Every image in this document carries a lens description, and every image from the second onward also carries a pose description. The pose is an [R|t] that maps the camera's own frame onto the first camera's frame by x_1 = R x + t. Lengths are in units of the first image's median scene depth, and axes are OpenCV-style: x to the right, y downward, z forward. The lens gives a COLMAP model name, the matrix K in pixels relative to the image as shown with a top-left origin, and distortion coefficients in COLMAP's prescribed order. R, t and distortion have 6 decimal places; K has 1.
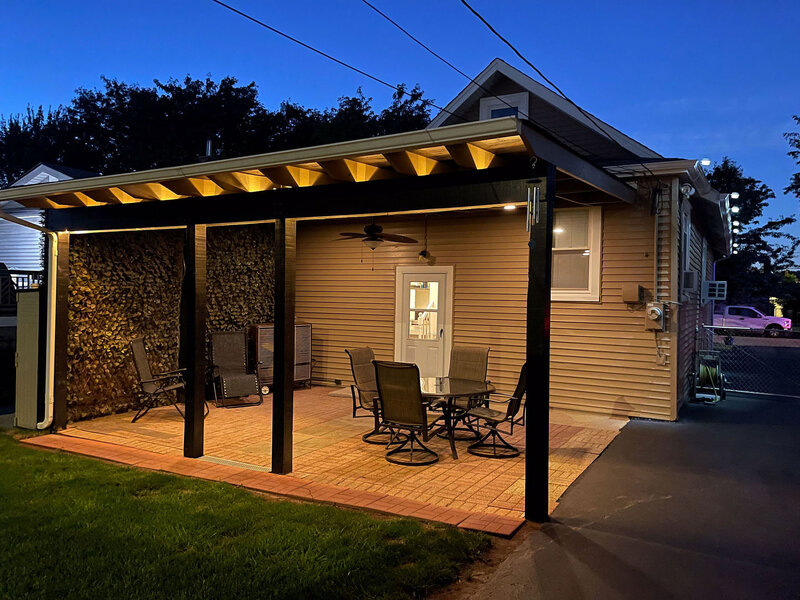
lens RADIAL K [[603.2, 0, 400.0], [0, 603.2, 300.0], [0, 0, 1]] dist [0.089287, -0.116529]
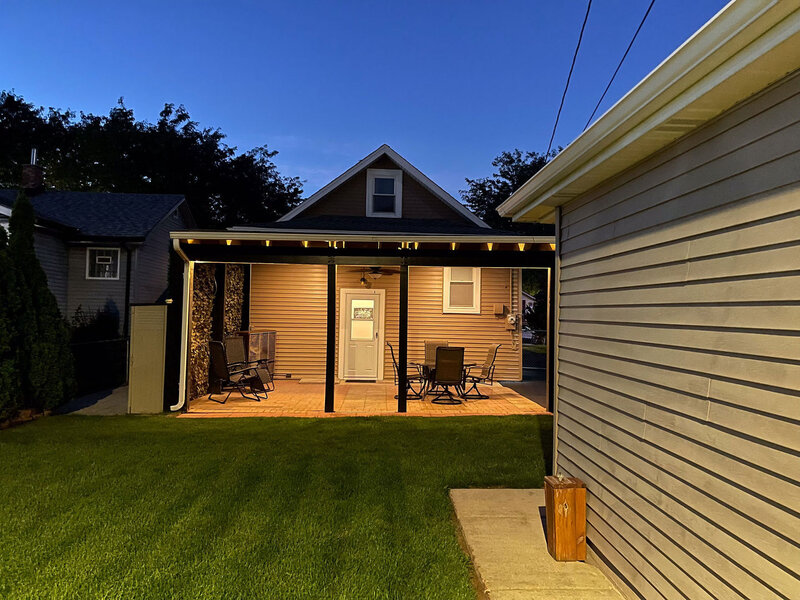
lens RADIAL K [[603.2, 0, 400.0], [0, 603.2, 300.0], [0, 0, 1]] dist [0.089287, -0.116529]
pose [[0.858269, 0.013312, 0.513027, -0.759346], [-0.001837, 0.999737, -0.022868, 0.003351], [-0.513197, 0.018685, 0.858068, -0.332797]]
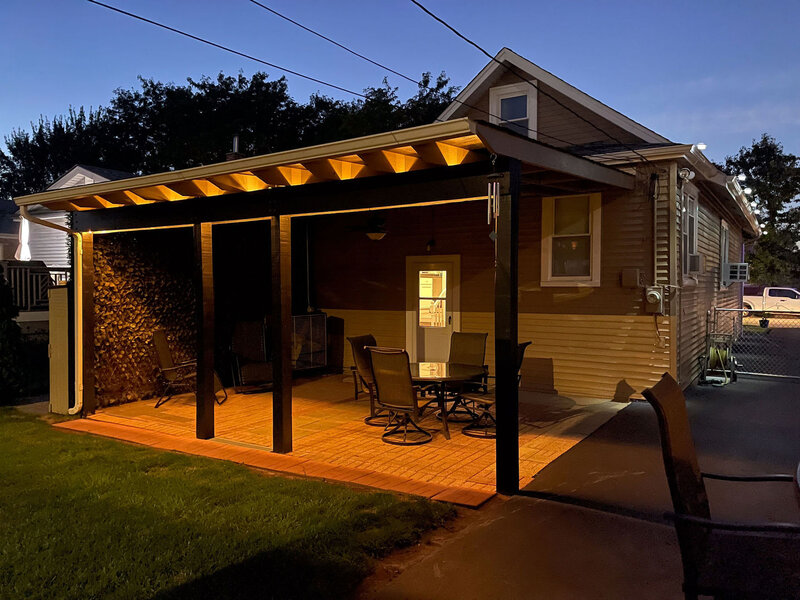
lens RADIAL K [[603.2, 0, 400.0], [0, 603.2, 300.0], [0, 0, 1]] dist [0.089287, -0.116529]
pose [[0.997802, -0.018195, -0.063718, 0.060775], [0.019436, 0.999632, 0.018911, -0.001241], [0.063351, -0.020108, 0.997789, -0.039097]]
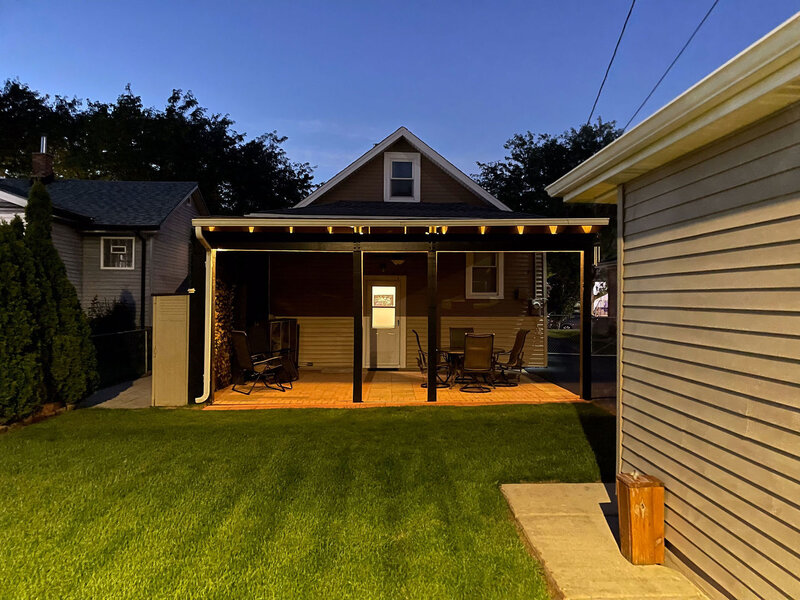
lens RADIAL K [[603.8, 0, 404.8], [0, 603.8, 300.0], [0, 0, 1]] dist [0.091488, -0.112481]
pose [[0.861319, -0.010253, 0.507961, -0.775247], [0.011633, 0.999932, 0.000457, 0.001036], [-0.507932, 0.005516, 0.861380, -0.284620]]
